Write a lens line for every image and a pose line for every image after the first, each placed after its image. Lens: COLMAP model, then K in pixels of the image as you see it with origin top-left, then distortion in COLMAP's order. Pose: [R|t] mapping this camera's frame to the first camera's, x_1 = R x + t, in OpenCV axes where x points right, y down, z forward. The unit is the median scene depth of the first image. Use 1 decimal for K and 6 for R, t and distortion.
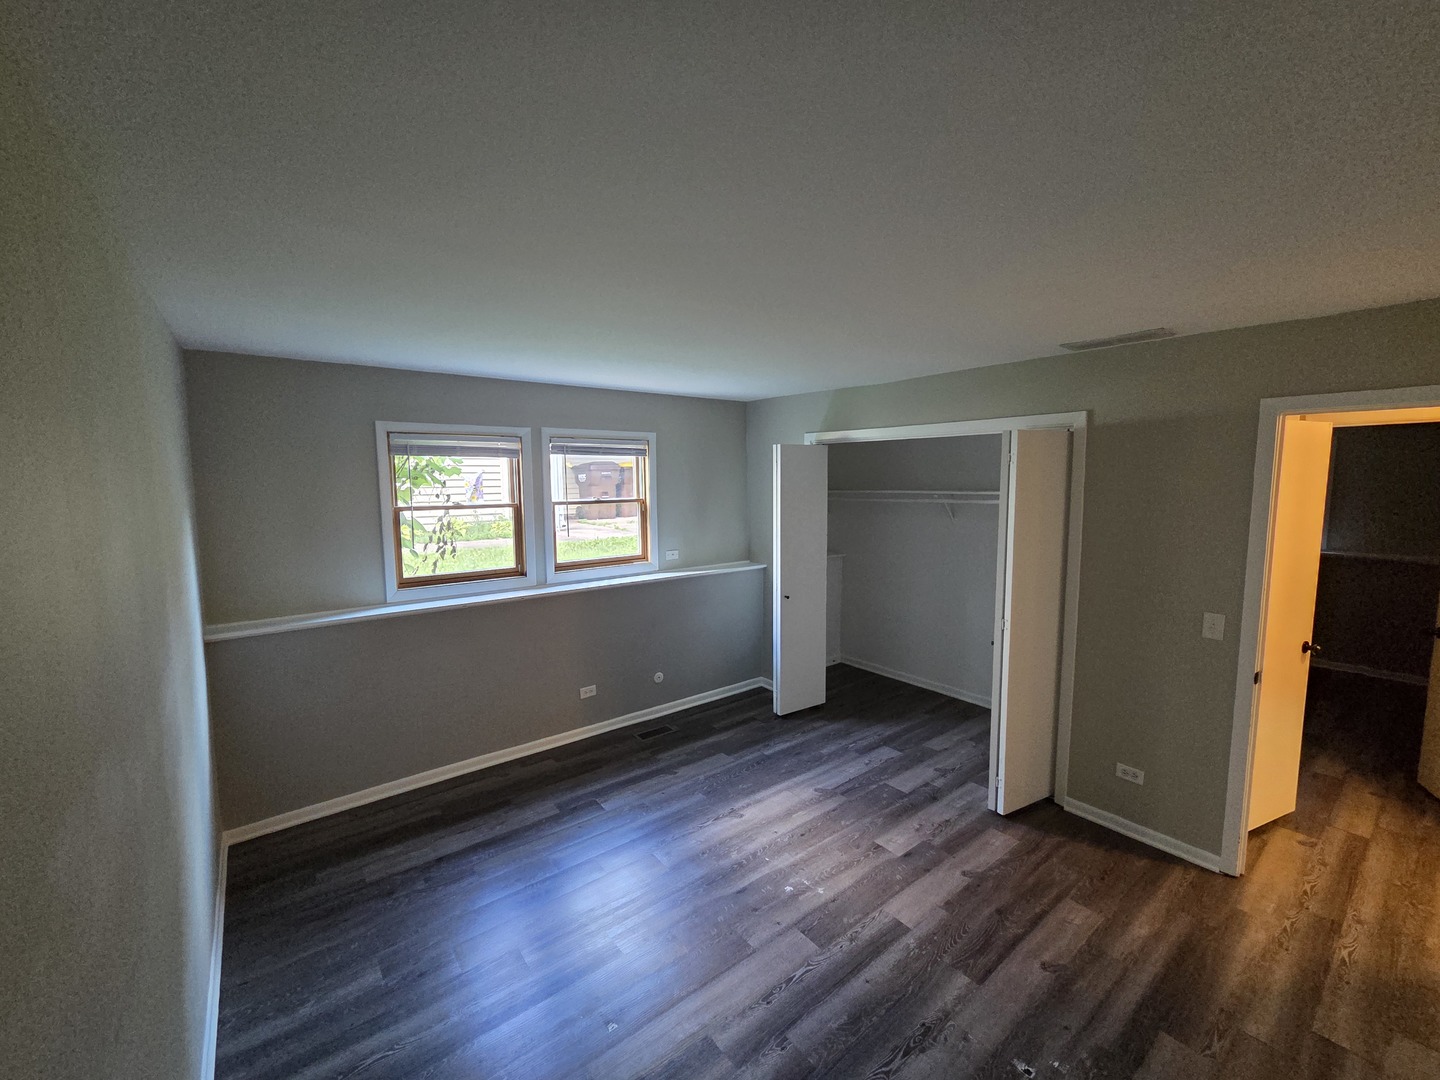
lens RADIAL K [[591.2, 0, 713.7], [0, 591.2, 532.4], [0, 0, 1]] dist [0.001969, -0.000162]
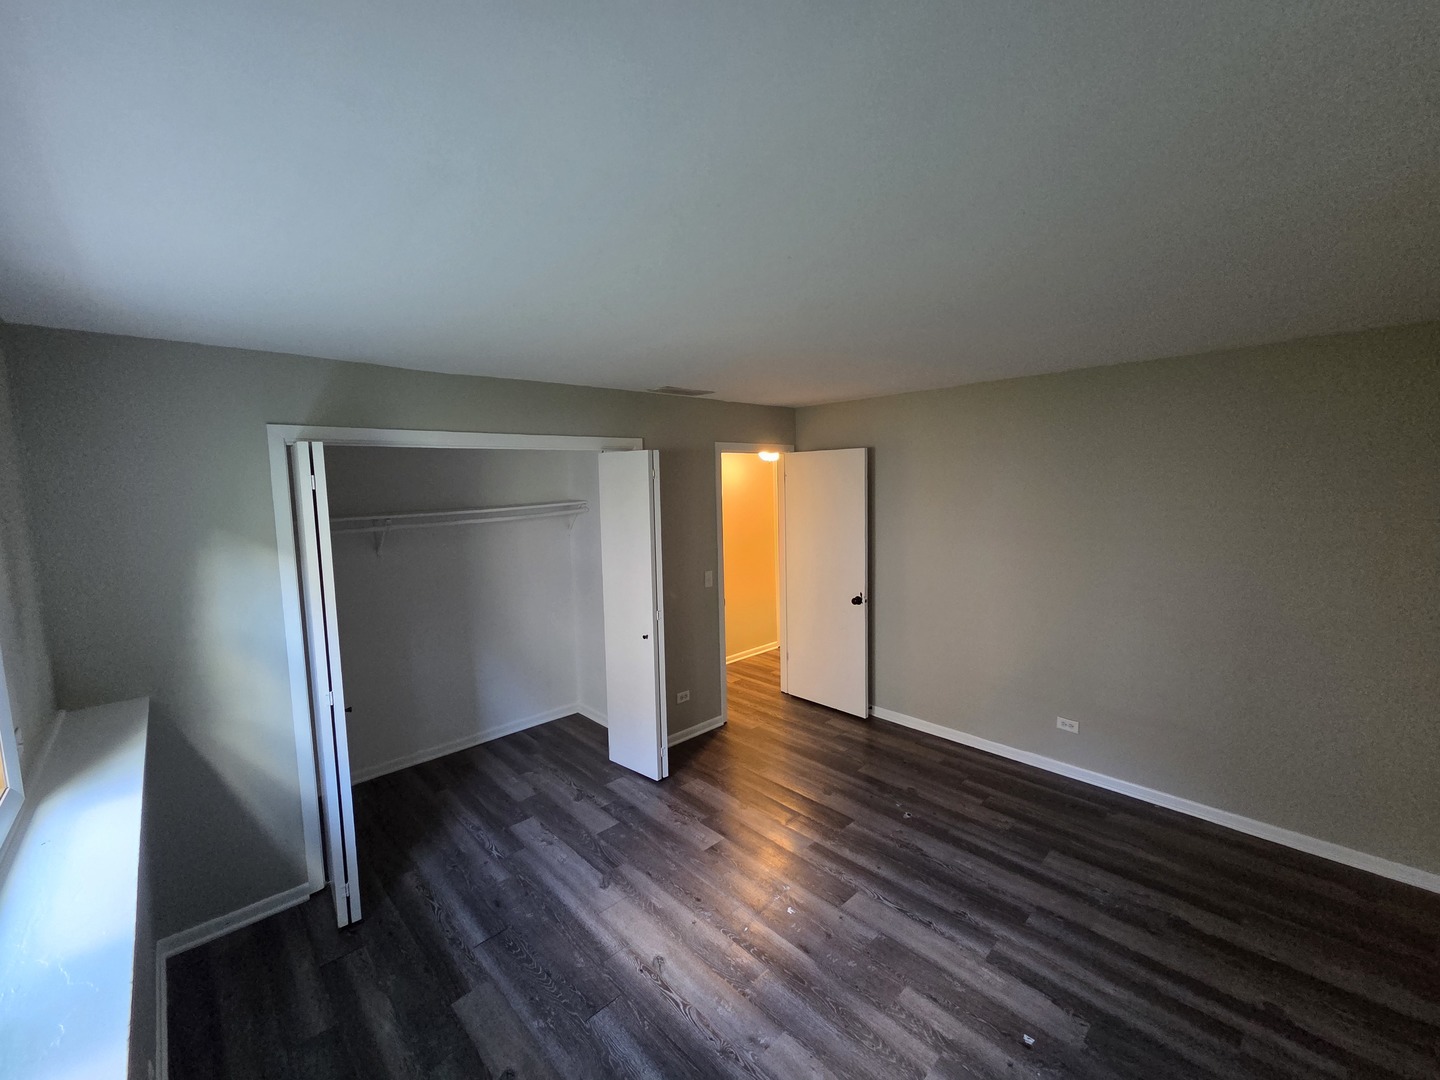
lens RADIAL K [[591.2, 0, 717.7], [0, 591.2, 546.5], [0, 0, 1]] dist [0.001969, -0.000162]
pose [[-0.097195, -0.106191, 0.989584, -0.608982], [0.123407, 0.985333, 0.117856, -0.095760], [-0.987585, 0.133577, -0.082664, 0.891658]]
